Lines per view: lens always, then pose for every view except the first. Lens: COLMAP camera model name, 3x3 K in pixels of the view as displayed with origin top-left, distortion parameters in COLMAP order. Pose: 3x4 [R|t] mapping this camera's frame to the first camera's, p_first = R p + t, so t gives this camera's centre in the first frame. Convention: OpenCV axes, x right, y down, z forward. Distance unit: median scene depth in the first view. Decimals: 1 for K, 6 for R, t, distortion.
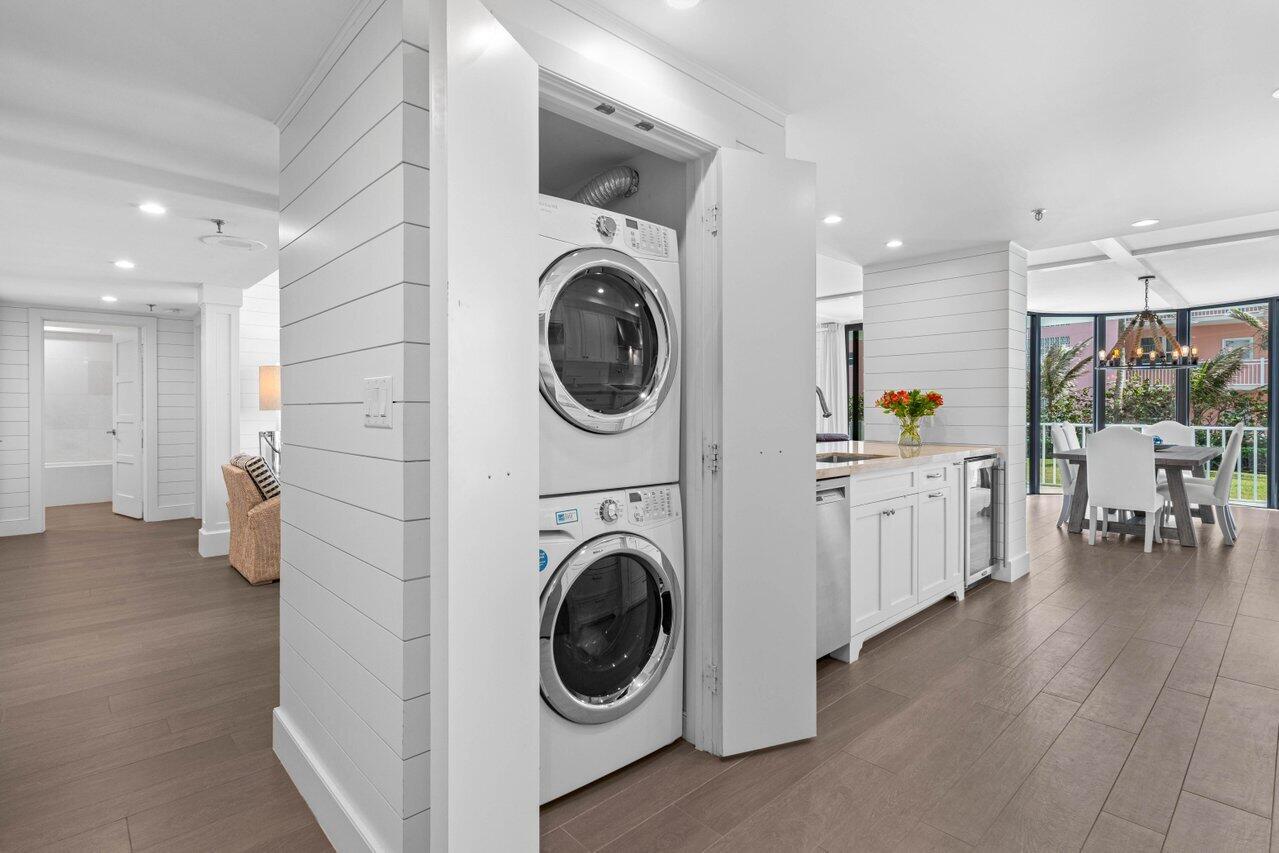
lens RADIAL K [[619.4, 0, 640.0], [0, 619.4, 413.9], [0, 0, 1]] dist [0.001442, 0.000460]
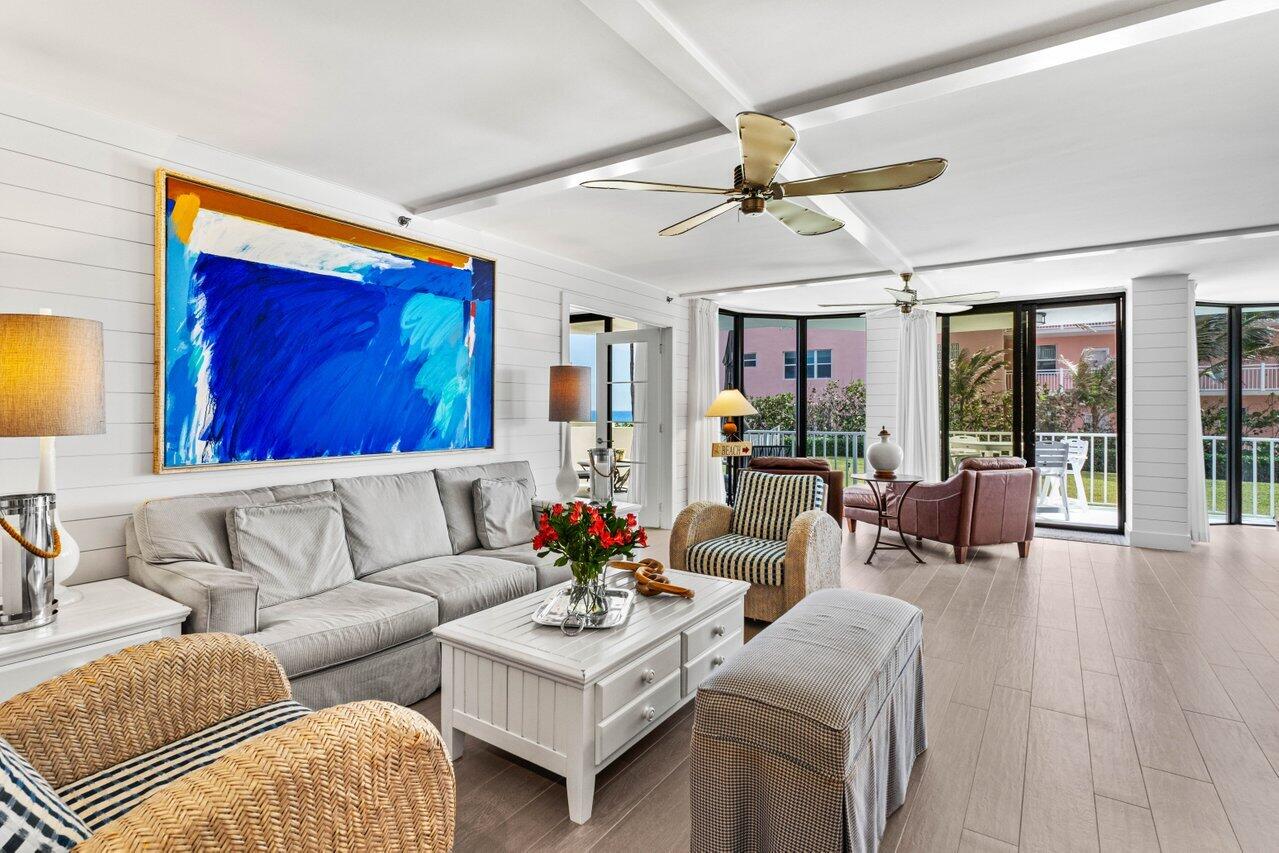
lens RADIAL K [[619.4, 0, 642.2], [0, 619.4, 407.7], [0, 0, 1]] dist [0.001442, 0.000460]
pose [[0.972706, 0.003601, 0.232012, -0.299083], [-0.000734, 0.999922, -0.012442, -0.017325], [-0.232038, 0.011932, 0.972633, 0.521996]]
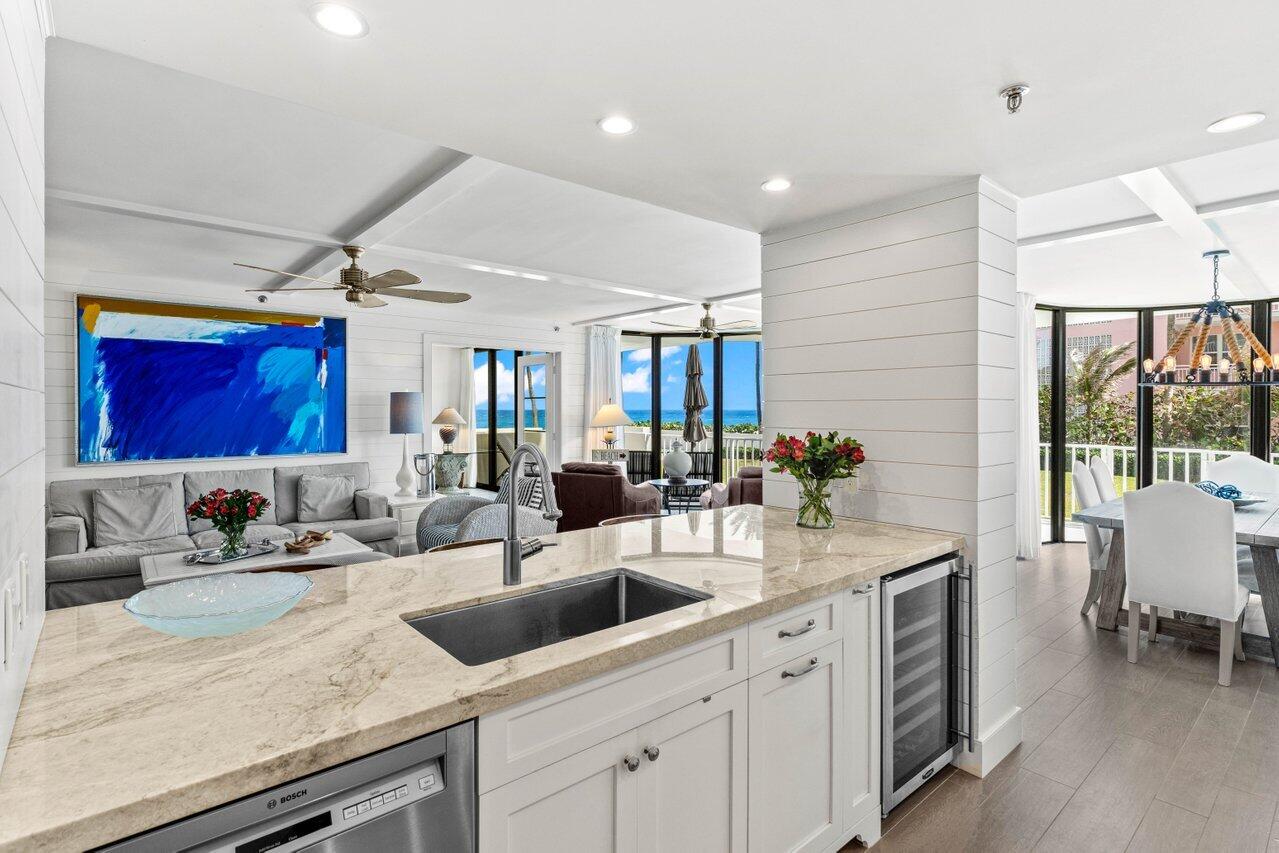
lens RADIAL K [[619.4, 0, 642.1], [0, 619.4, 413.6], [0, 0, 1]] dist [0.001442, 0.000460]
pose [[0.999018, 0.000549, -0.044312, 0.213991], [-0.000572, 1.000000, -0.000507, -0.041831], [0.044311, 0.000532, 0.999018, 0.287120]]
